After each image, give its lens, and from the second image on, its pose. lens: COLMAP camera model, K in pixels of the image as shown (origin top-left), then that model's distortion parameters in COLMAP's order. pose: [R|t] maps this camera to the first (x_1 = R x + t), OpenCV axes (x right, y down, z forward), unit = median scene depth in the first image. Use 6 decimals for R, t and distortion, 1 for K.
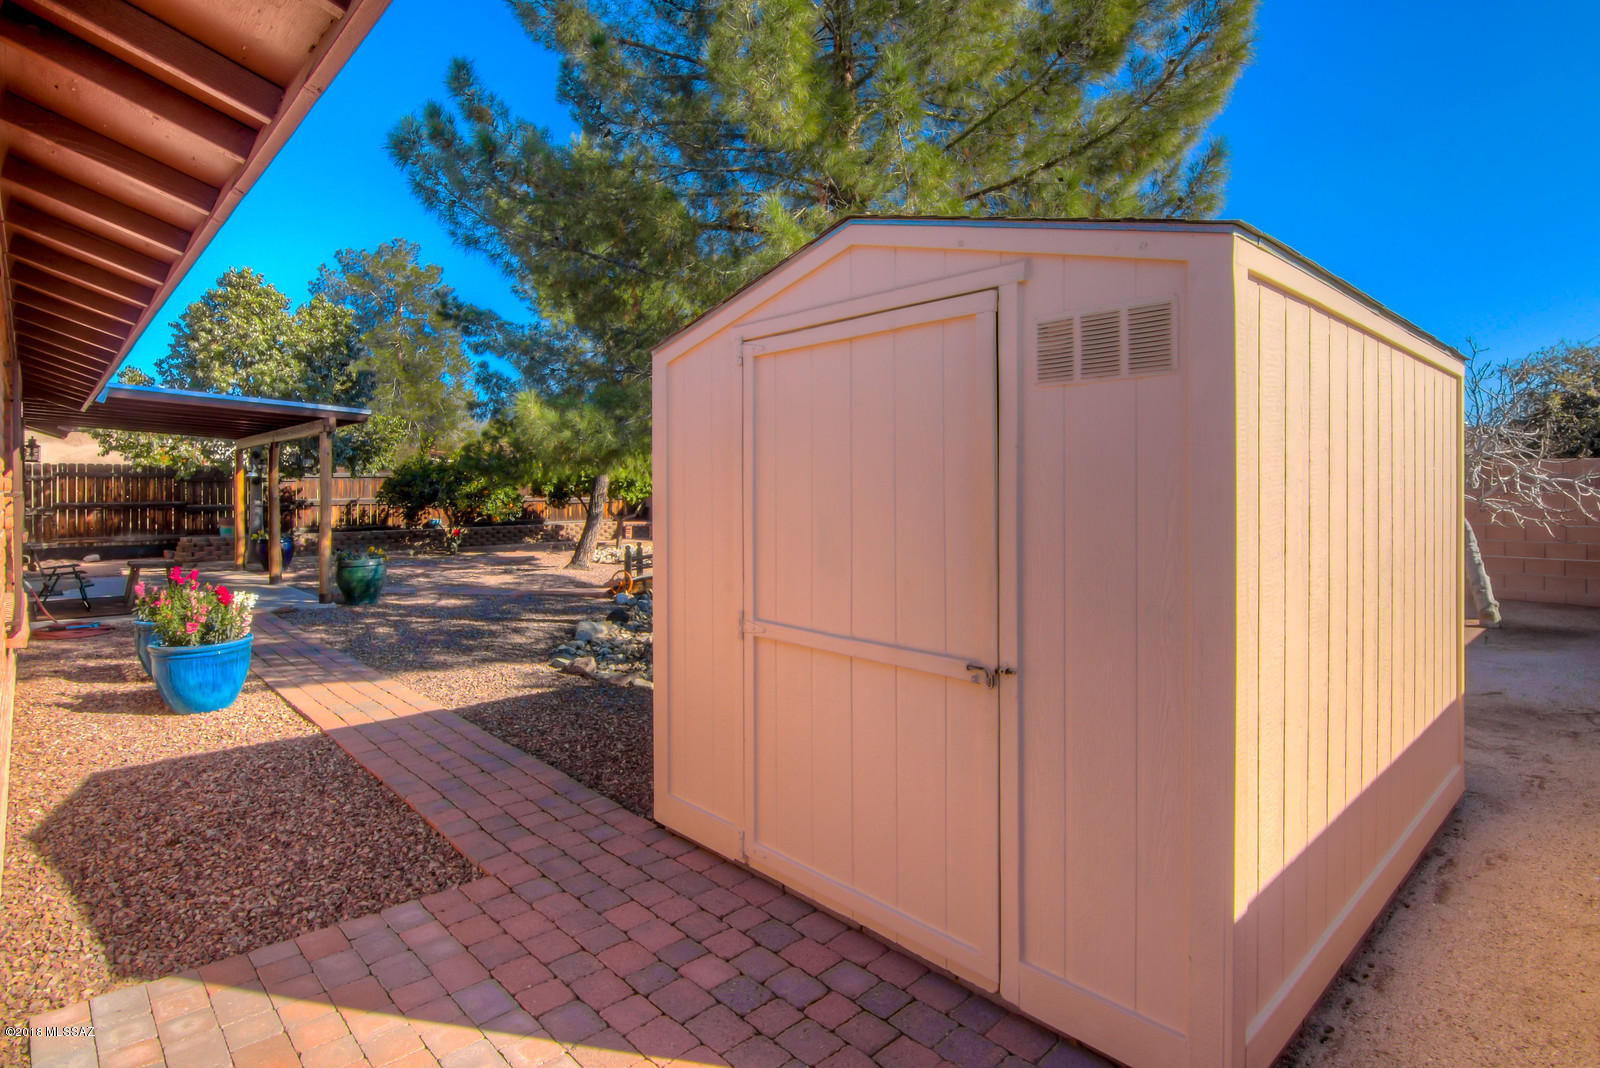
lens RADIAL K [[821.6, 0, 804.2], [0, 821.6, 485.4], [0, 0, 1]] dist [0.000751, -0.018067]
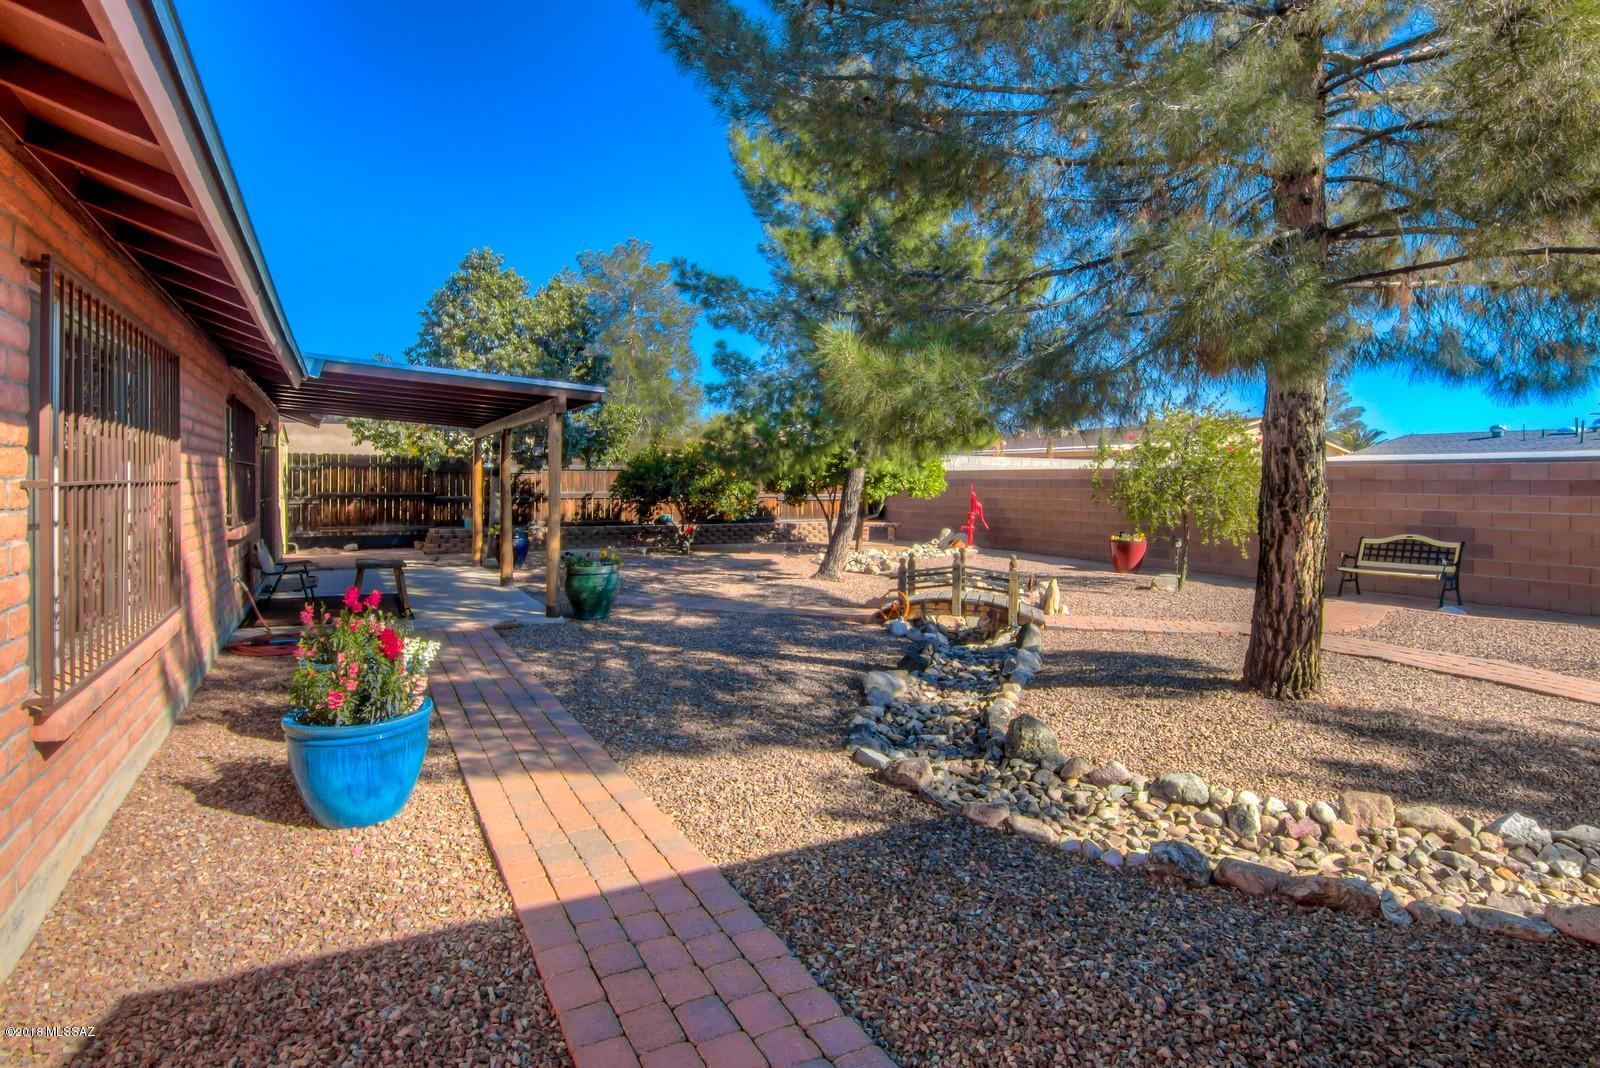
lens RADIAL K [[821.6, 0, 804.2], [0, 821.6, 485.4], [0, 0, 1]] dist [0.000751, -0.018067]
pose [[0.968981, 0.012441, -0.246821, -0.085327], [-0.011547, 0.999920, 0.005067, 0.000874], [0.246864, -0.002060, 0.969048, 0.165323]]
